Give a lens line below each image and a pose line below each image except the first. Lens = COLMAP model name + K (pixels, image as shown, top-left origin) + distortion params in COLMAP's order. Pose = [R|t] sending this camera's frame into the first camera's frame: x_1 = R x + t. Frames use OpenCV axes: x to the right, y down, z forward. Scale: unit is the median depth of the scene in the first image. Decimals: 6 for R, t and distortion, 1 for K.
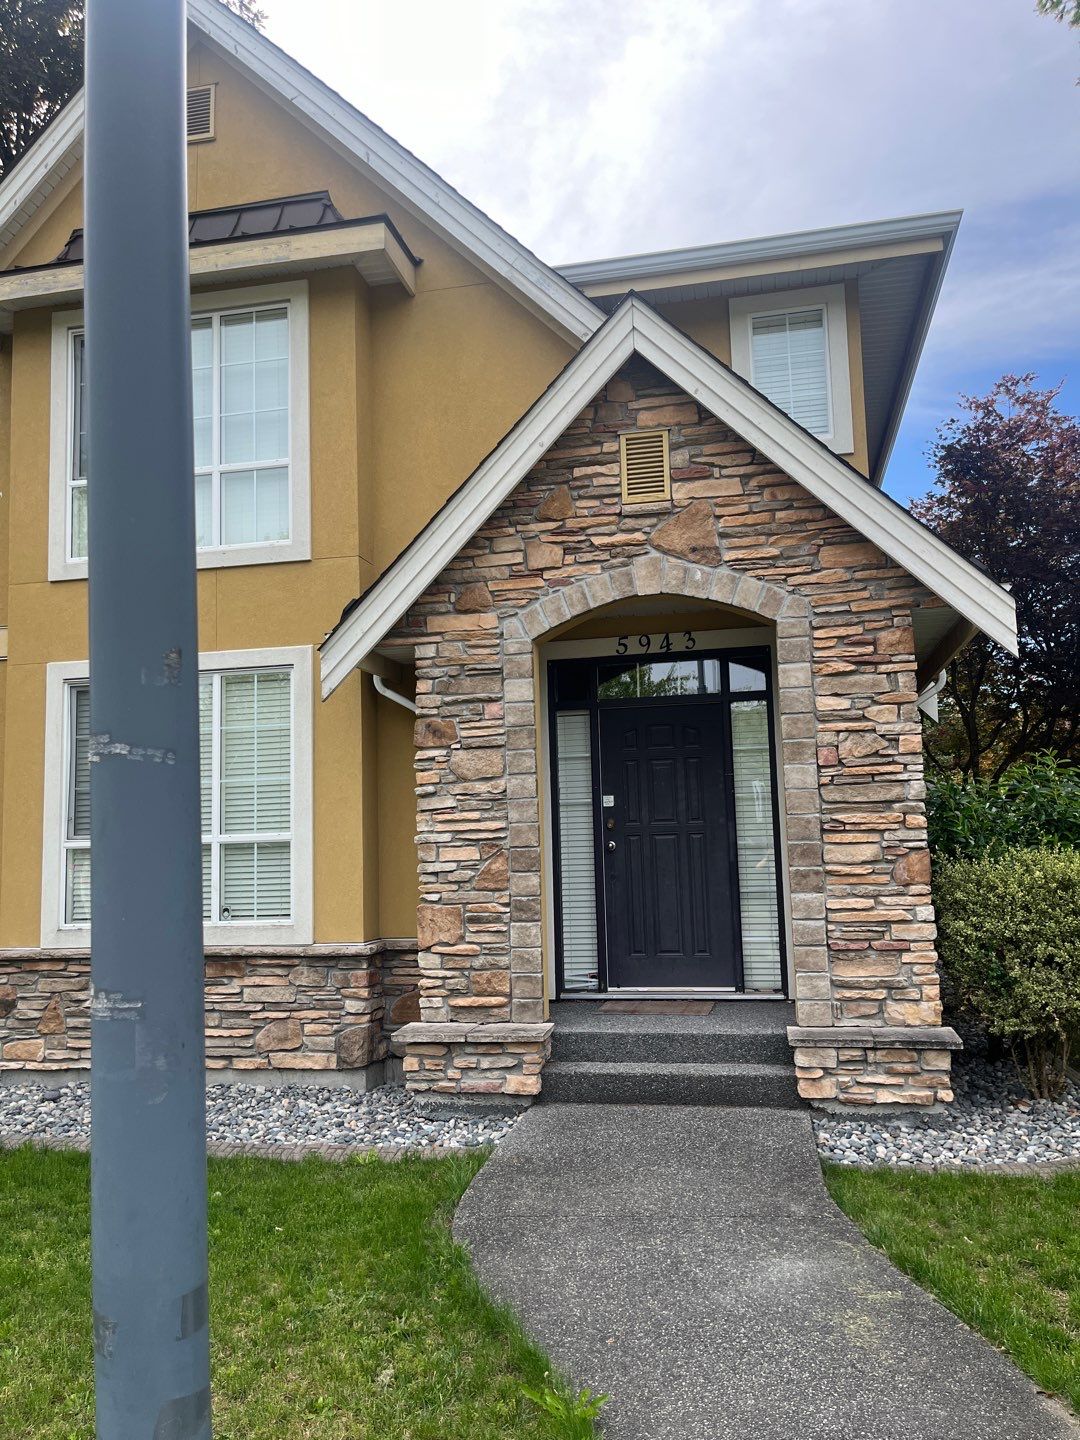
lens RADIAL K [[1063.1, 0, 540.4], [0, 1063.1, 748.4], [0, 0, 1]] dist [0.074453, -0.001207]
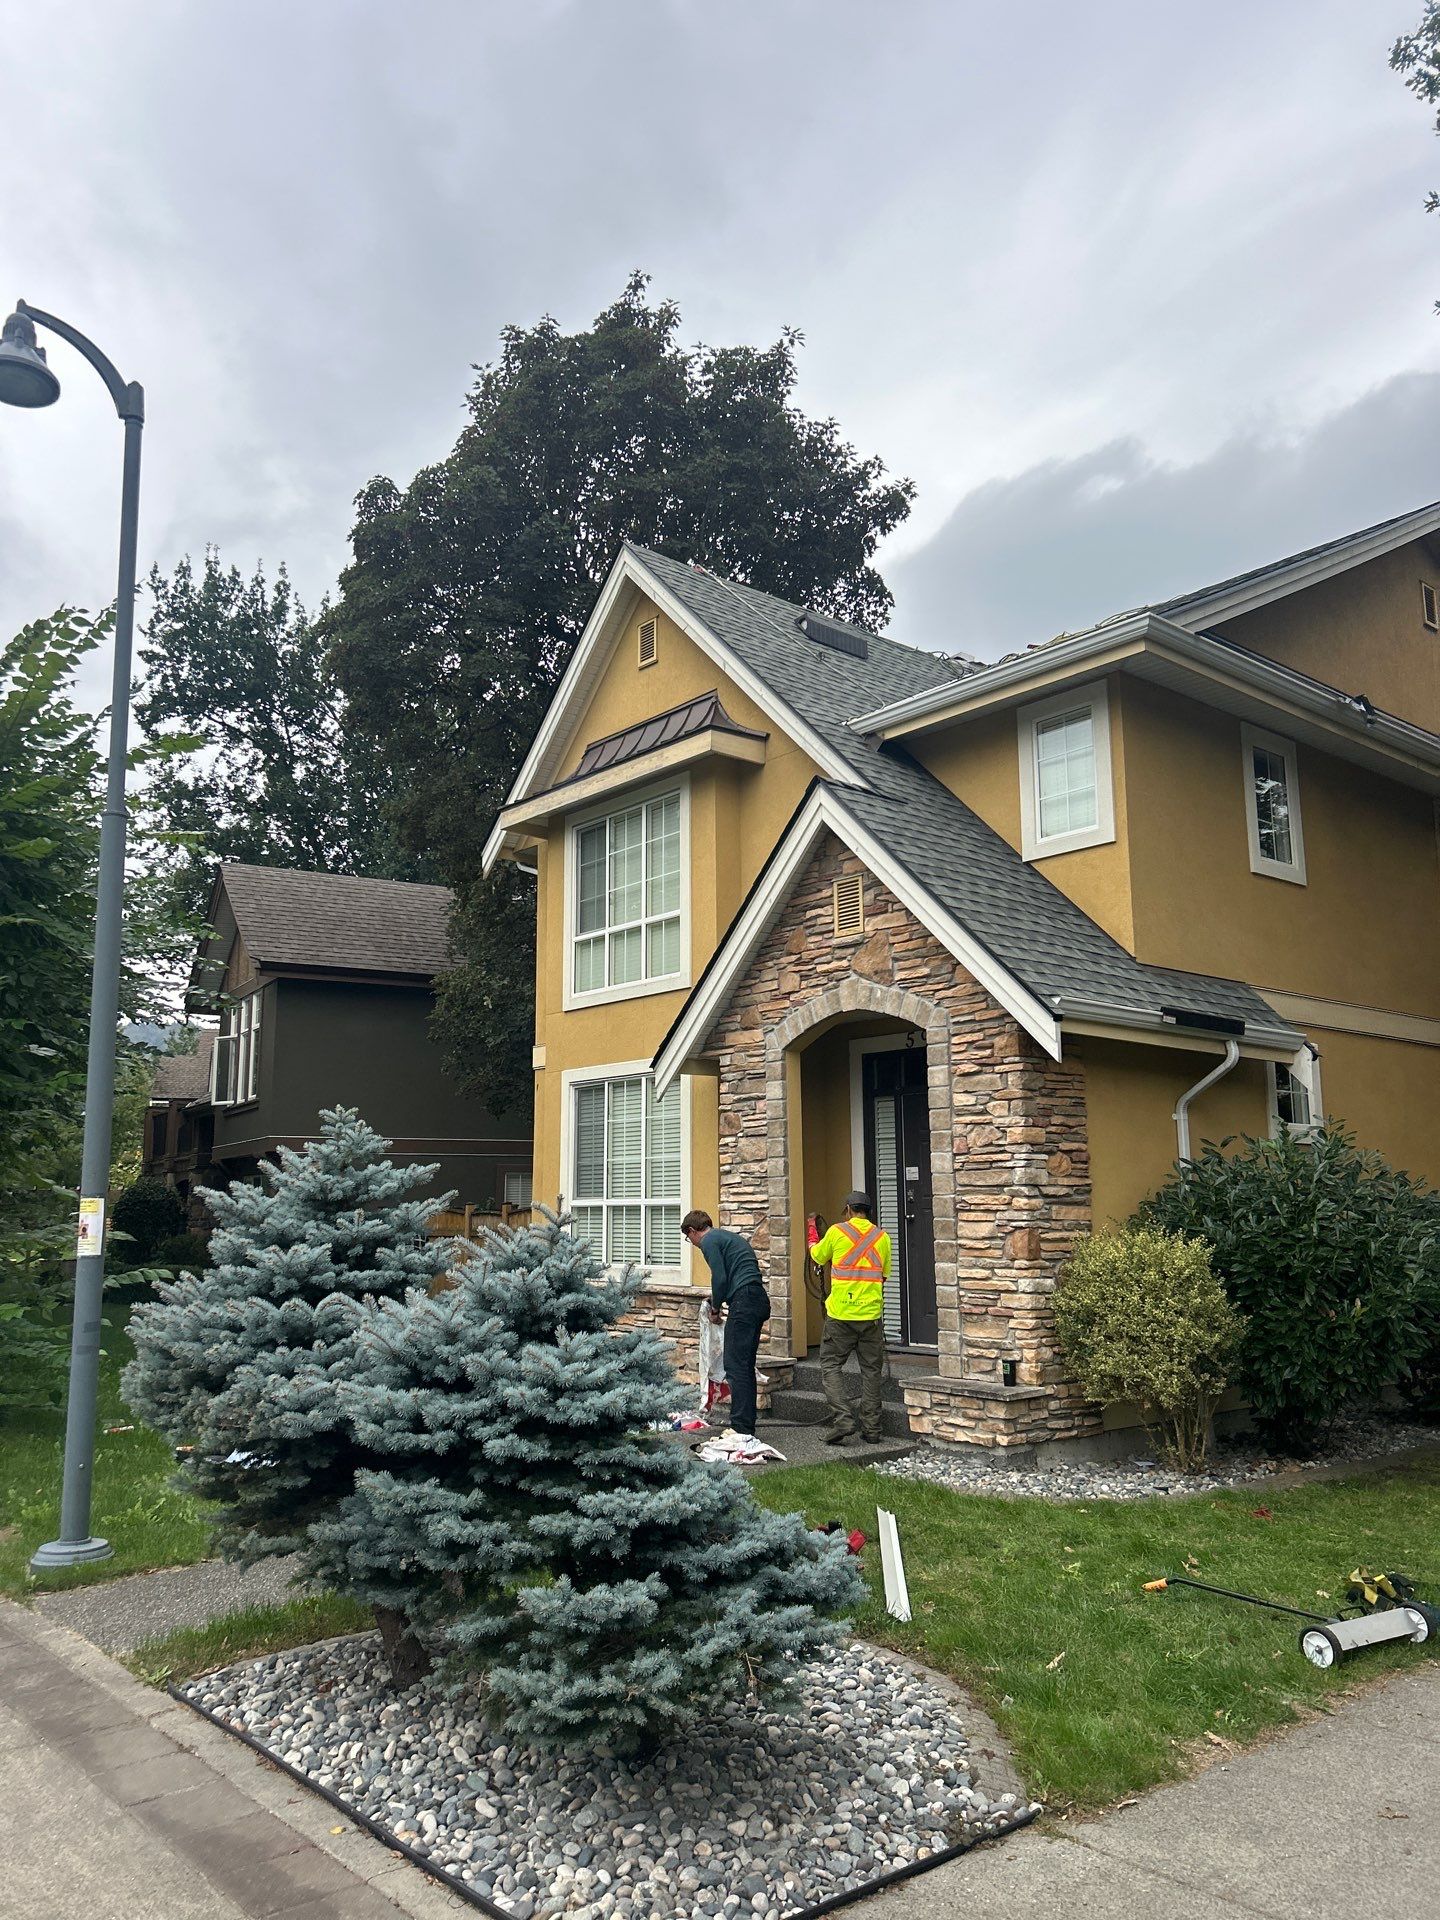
lens RADIAL K [[1417.5, 0, 720.5], [0, 1417.5, 997.9], [0, 0, 1]] dist [0.074453, -0.001207]
pose [[0.787361, -0.063315, -0.613233, 0.998459], [0.032426, 0.997589, -0.061365, -0.064790], [0.615639, 0.028431, 0.787515, -0.379710]]
